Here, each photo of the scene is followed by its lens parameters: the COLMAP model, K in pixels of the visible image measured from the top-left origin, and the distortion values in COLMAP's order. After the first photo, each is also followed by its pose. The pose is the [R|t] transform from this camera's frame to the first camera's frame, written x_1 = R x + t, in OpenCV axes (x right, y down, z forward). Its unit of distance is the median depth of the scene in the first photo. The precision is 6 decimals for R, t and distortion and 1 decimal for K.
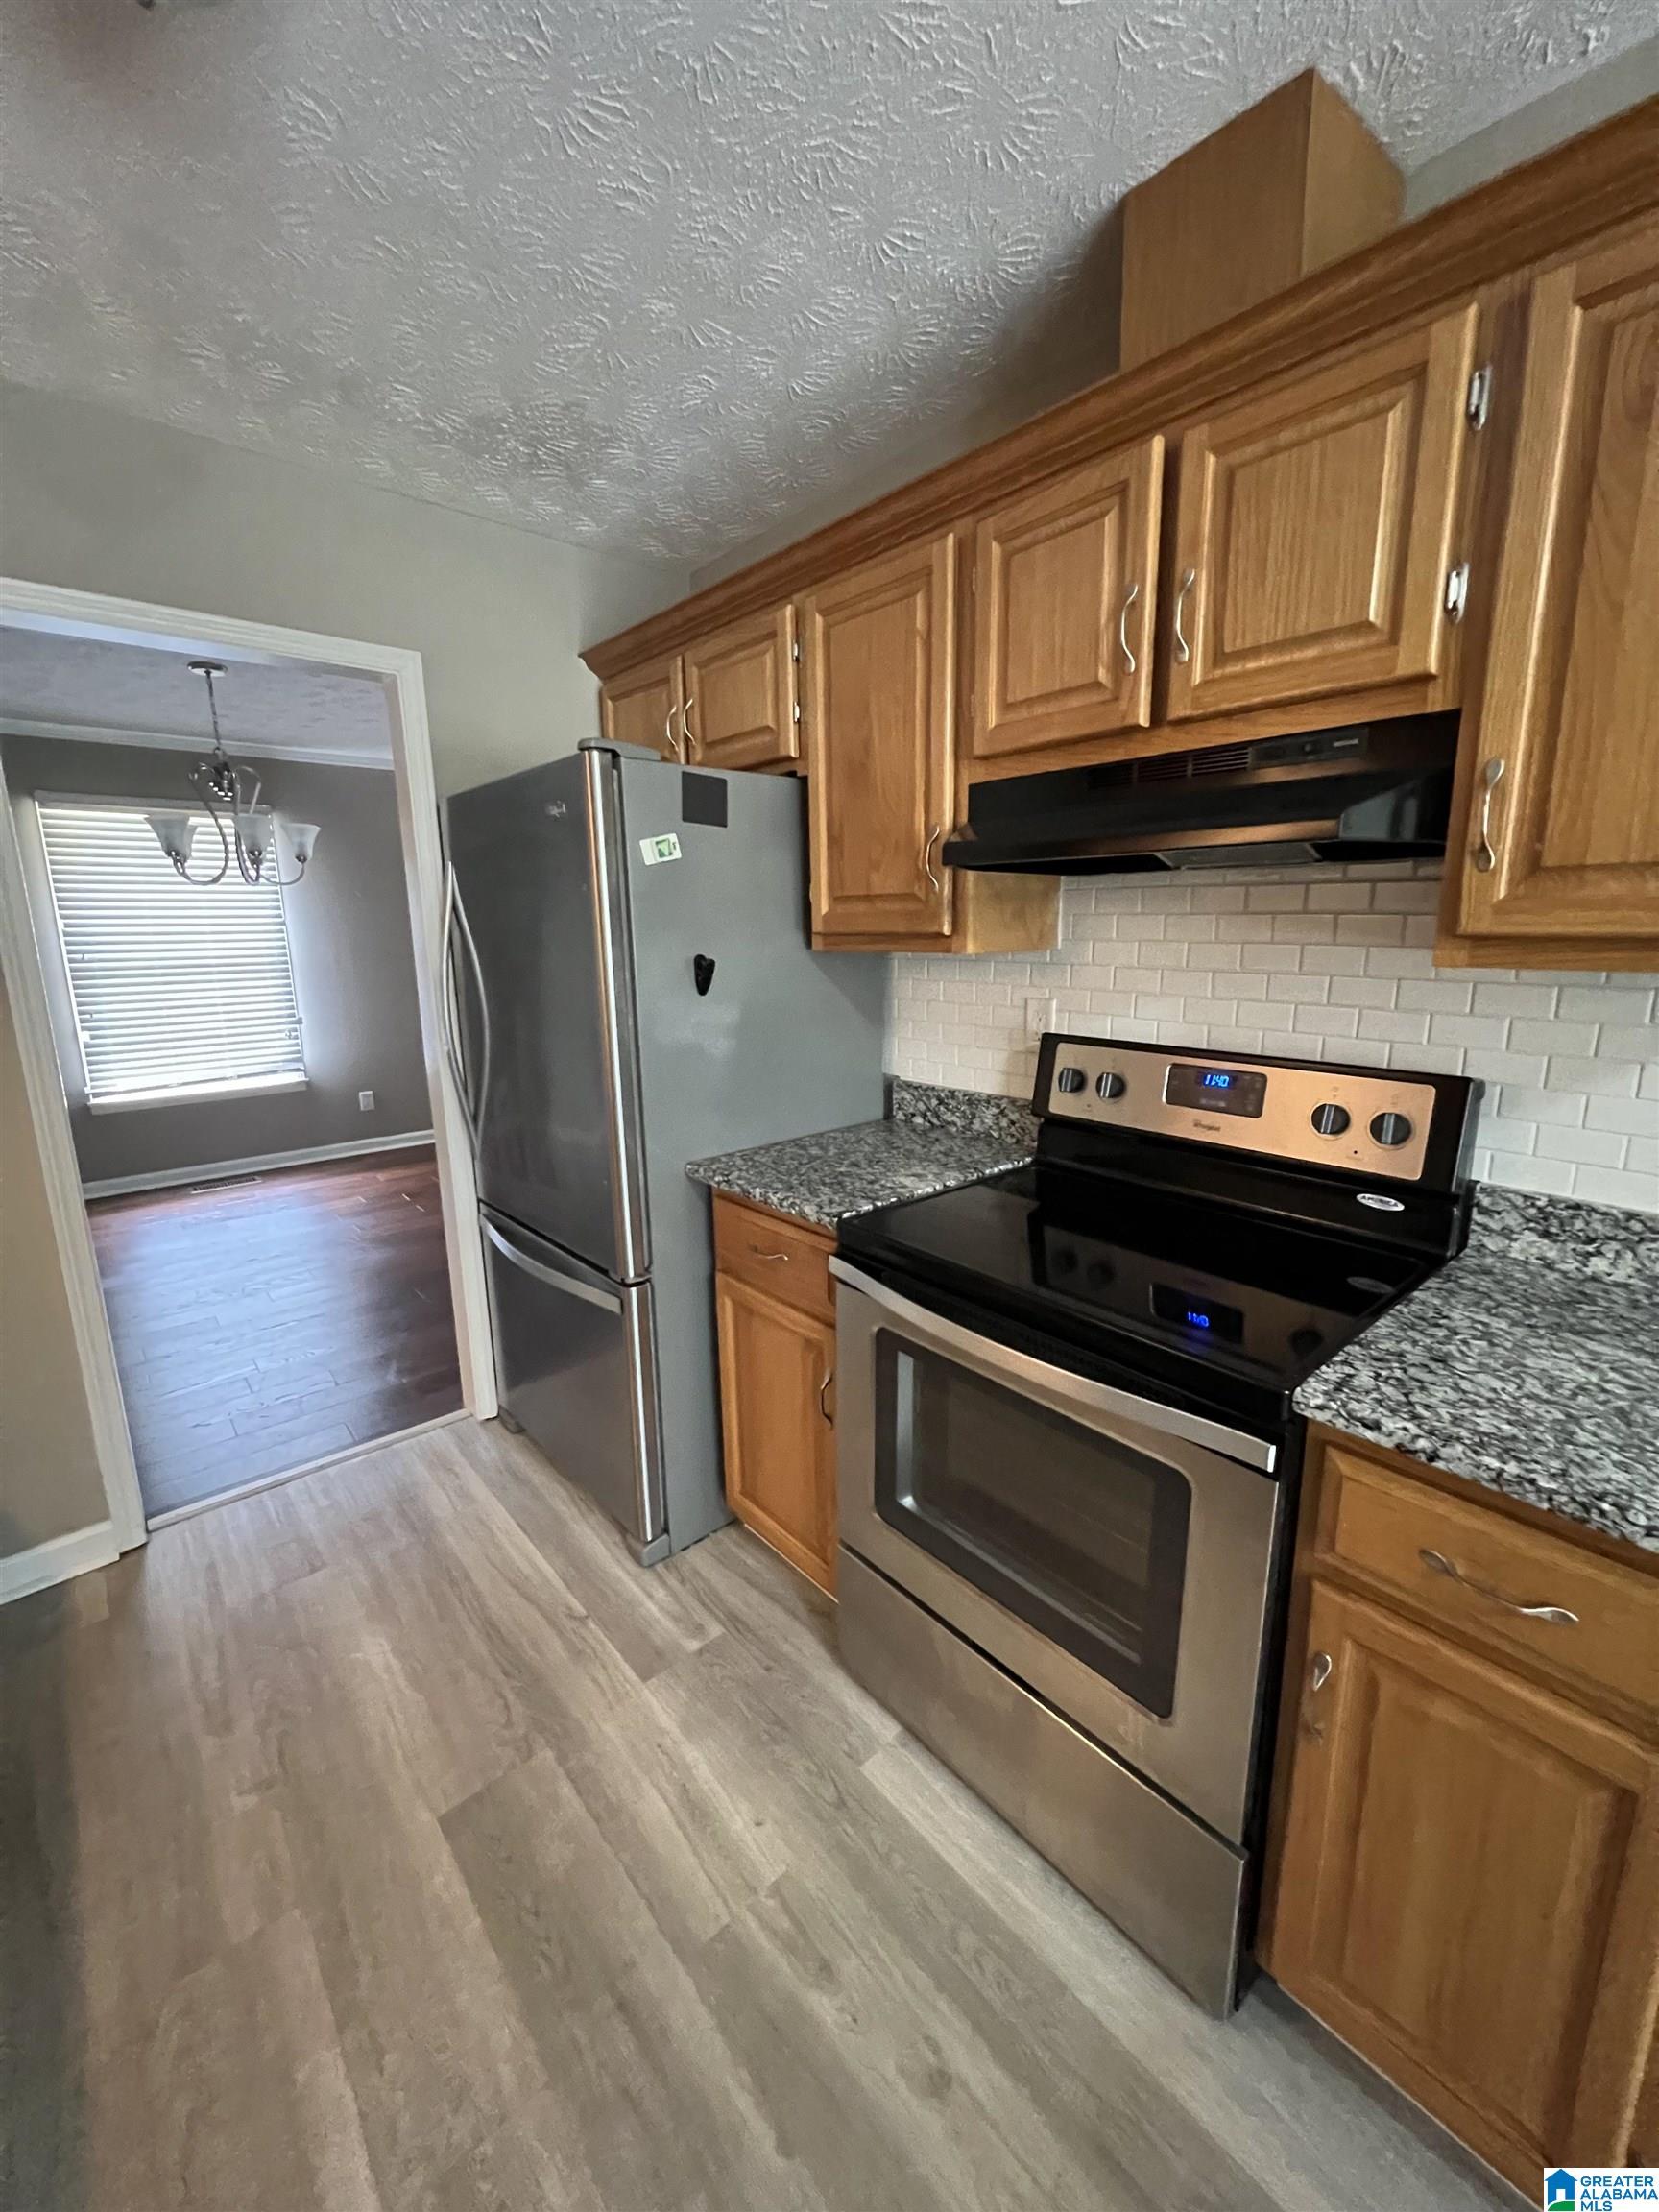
lens RADIAL K [[883.5, 0, 829.3], [0, 883.5, 1098.5], [0, 0, 1]] dist [-0.003610, 0.001206]
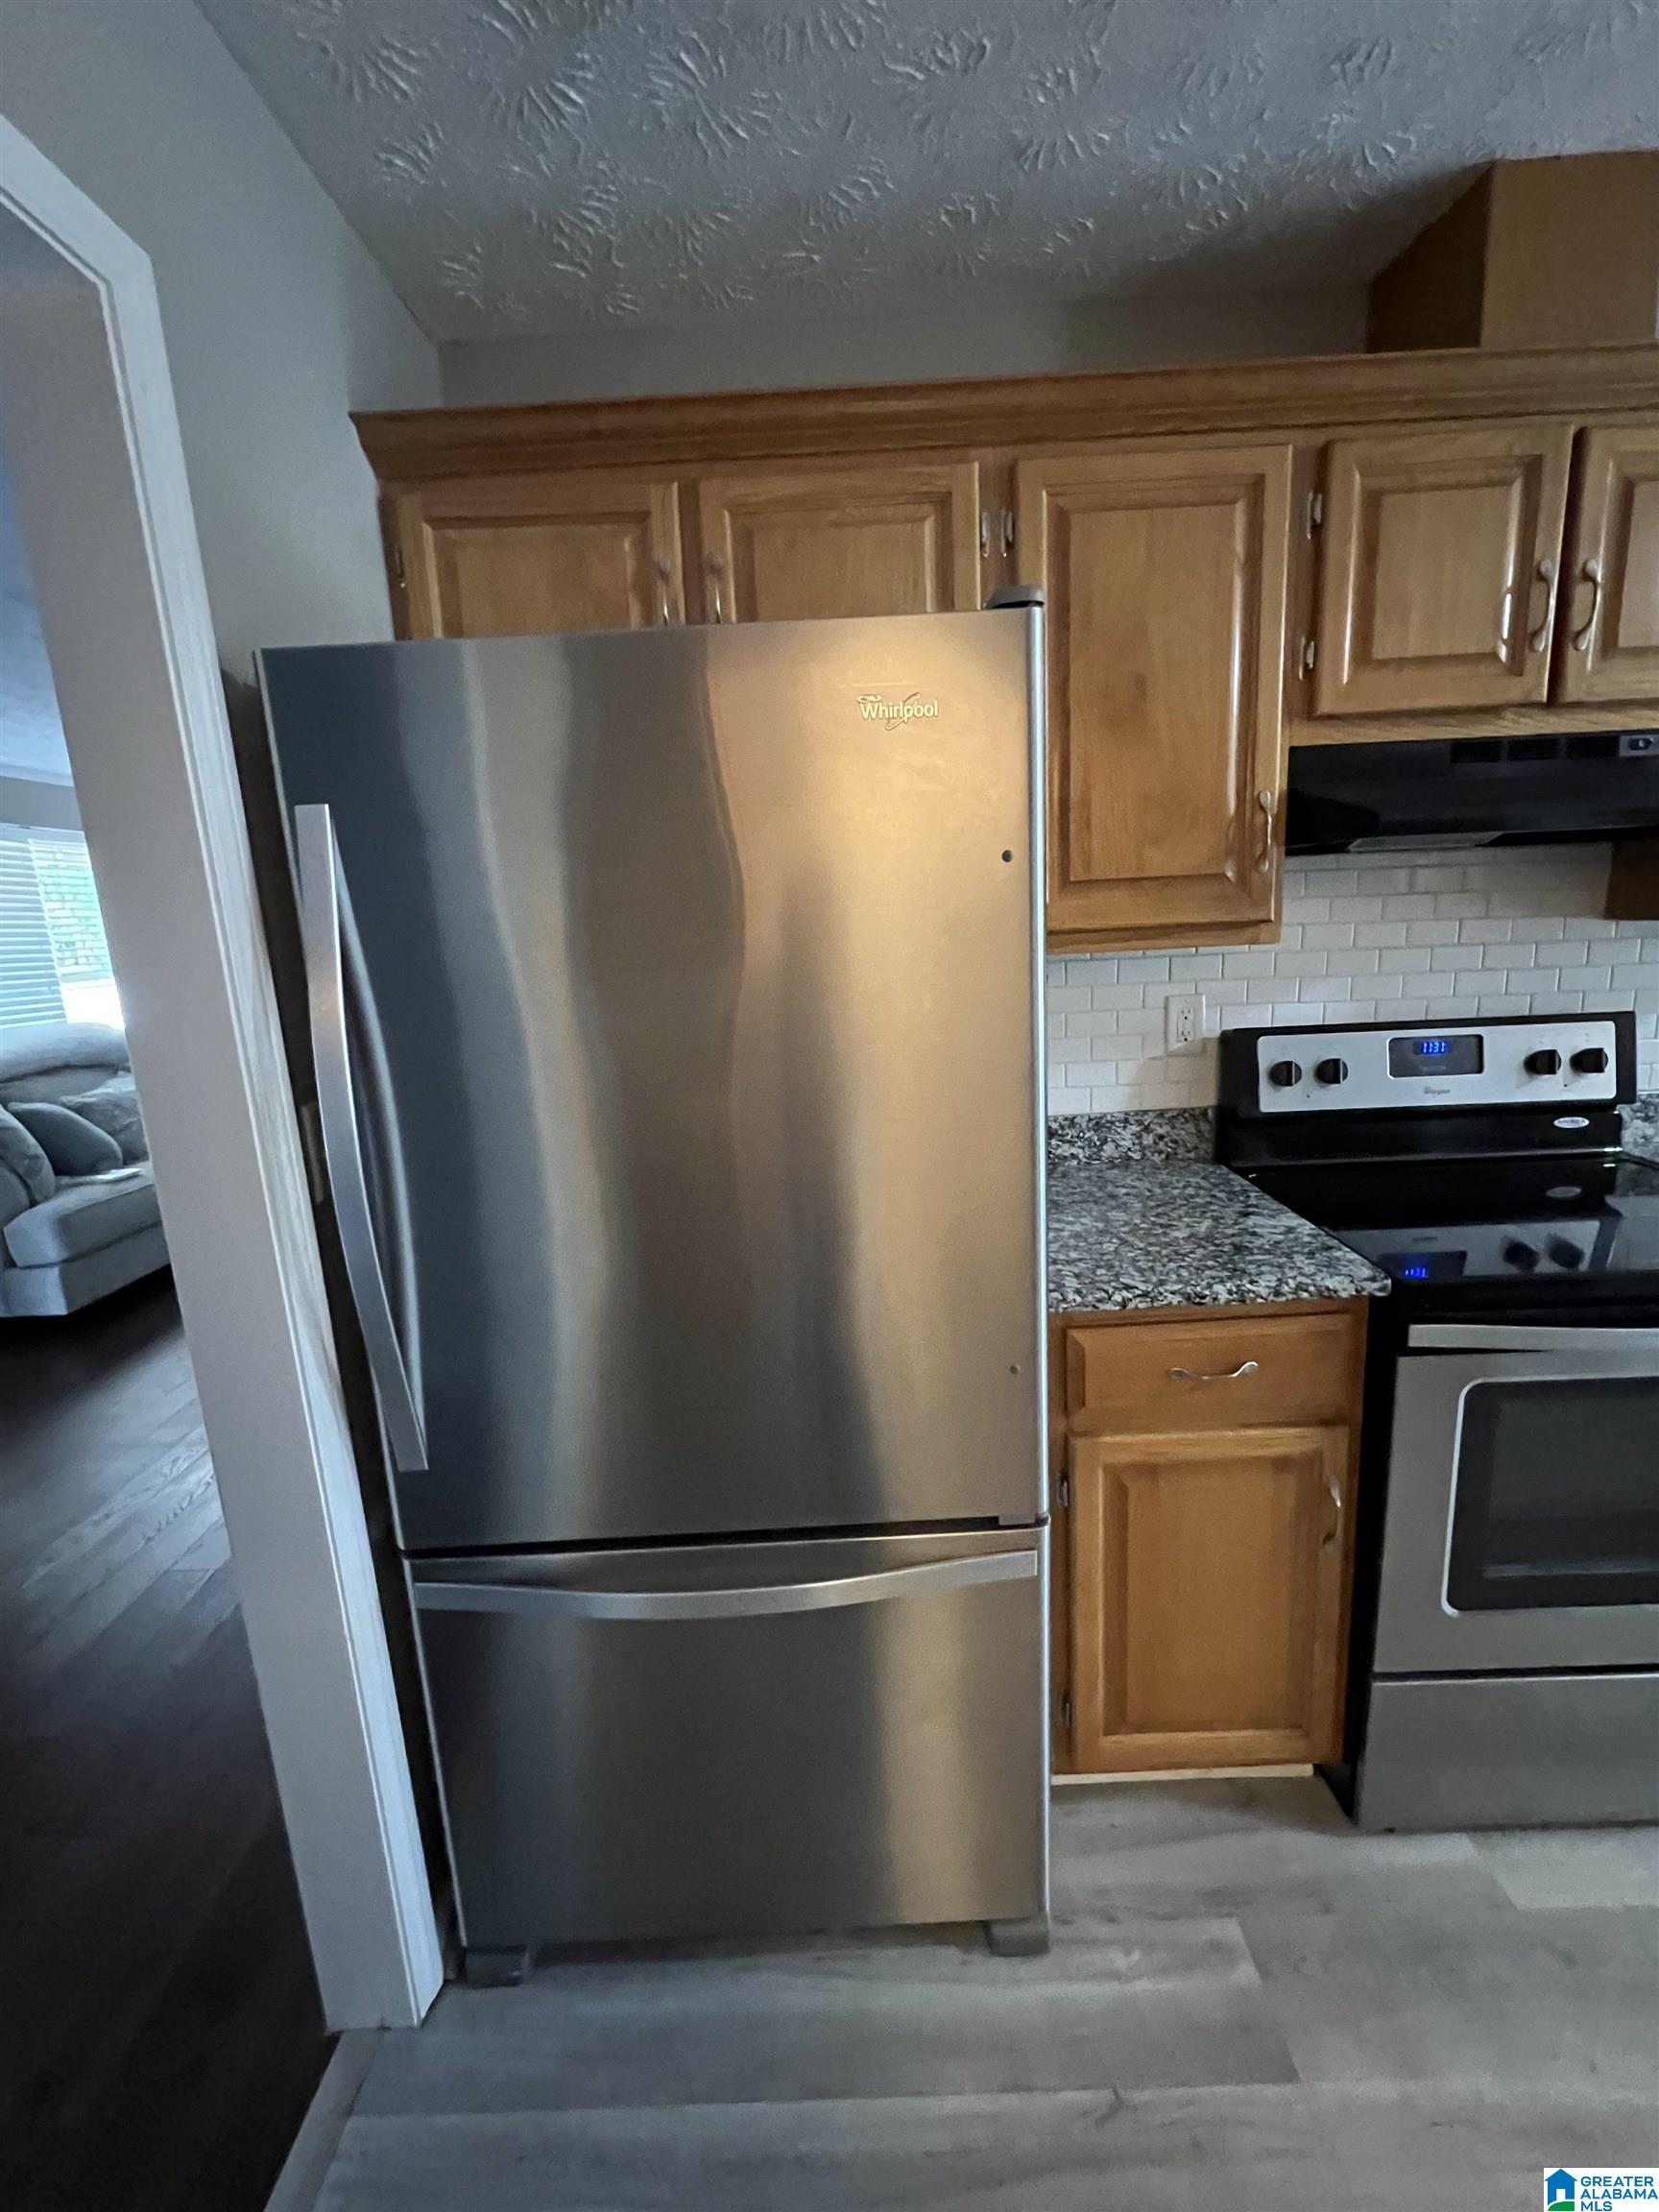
lens RADIAL K [[928.1, 0, 829.7], [0, 928.1, 1098.7], [0, 0, 1]] dist [-0.002709, 0.000234]
pose [[0.660441, -0.164397, 0.732661, -0.801694], [0.187798, 0.980893, 0.050810, -0.140365], [-0.727014, 0.104036, 0.678695, 0.702768]]
